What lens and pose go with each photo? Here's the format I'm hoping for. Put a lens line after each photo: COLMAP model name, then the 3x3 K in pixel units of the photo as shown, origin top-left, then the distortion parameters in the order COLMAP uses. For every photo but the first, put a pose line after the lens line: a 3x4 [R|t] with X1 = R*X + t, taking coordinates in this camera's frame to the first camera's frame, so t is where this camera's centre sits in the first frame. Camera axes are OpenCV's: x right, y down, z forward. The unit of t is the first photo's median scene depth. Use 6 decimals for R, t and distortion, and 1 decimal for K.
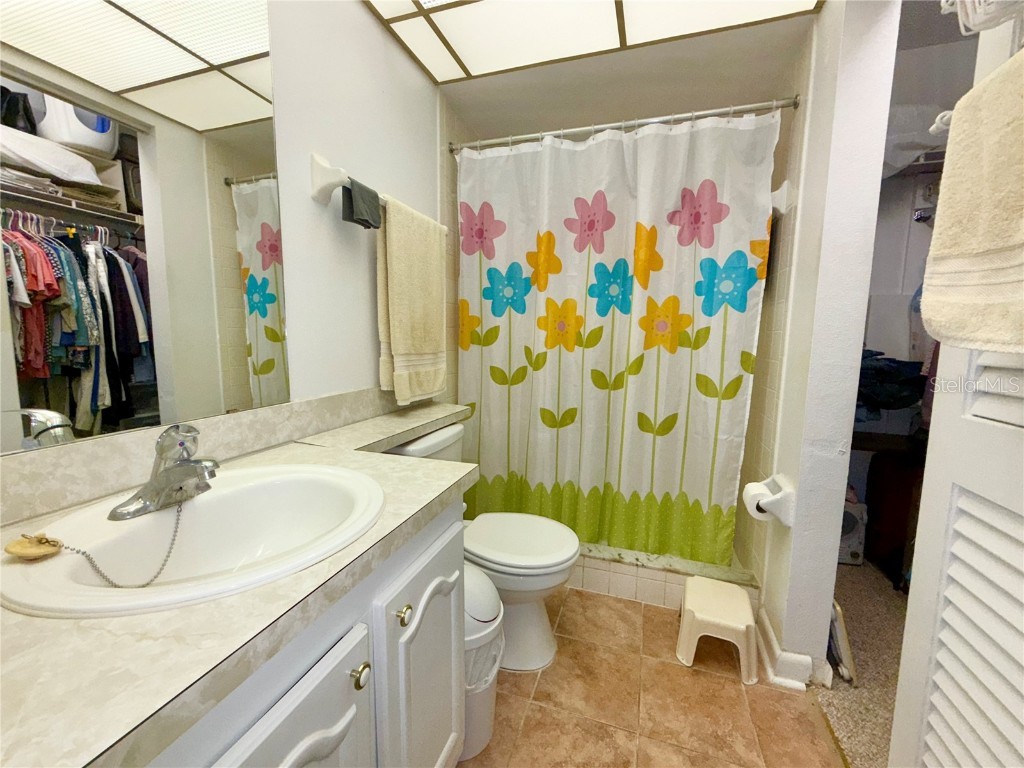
lens RADIAL K [[438.2, 0, 510.4], [0, 438.2, 383.4], [0, 0, 1]] dist [-0.000866, -0.000327]
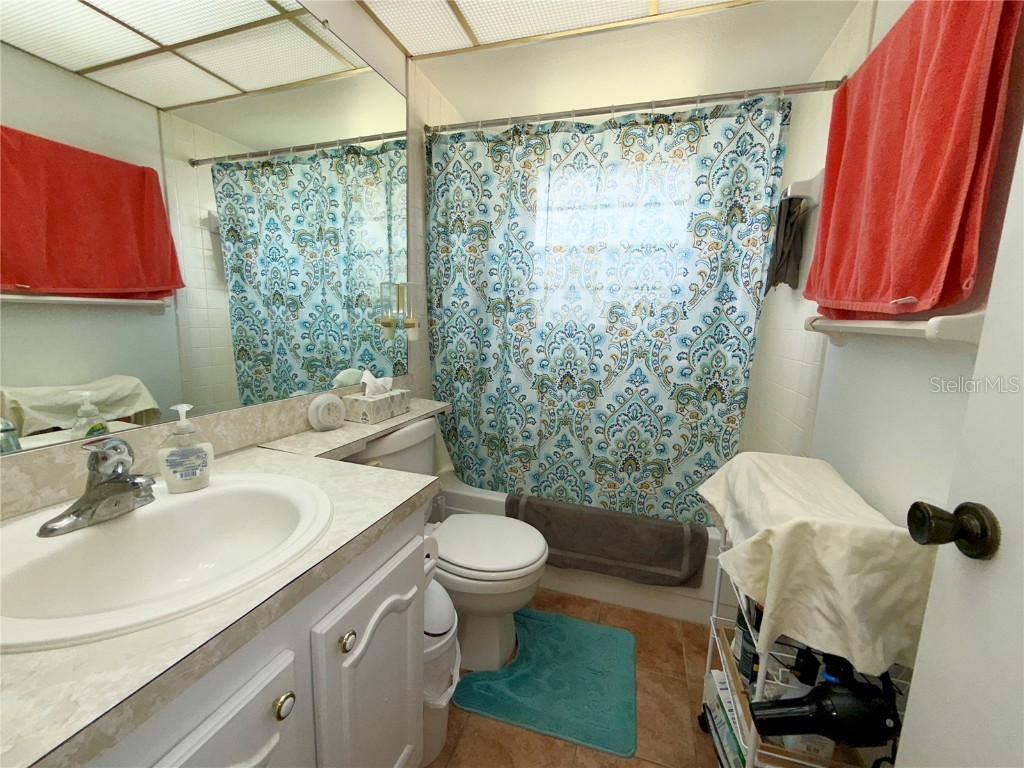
lens RADIAL K [[431.5, 0, 512.0], [0, 431.5, 384.0], [0, 0, 1]] dist [-0.000035, -0.000233]
pose [[0.998879, 0.033165, -0.033766, 0.125644], [-0.030957, 0.997474, 0.063938, -0.092966], [0.035801, -0.062821, 0.997382, 0.065275]]
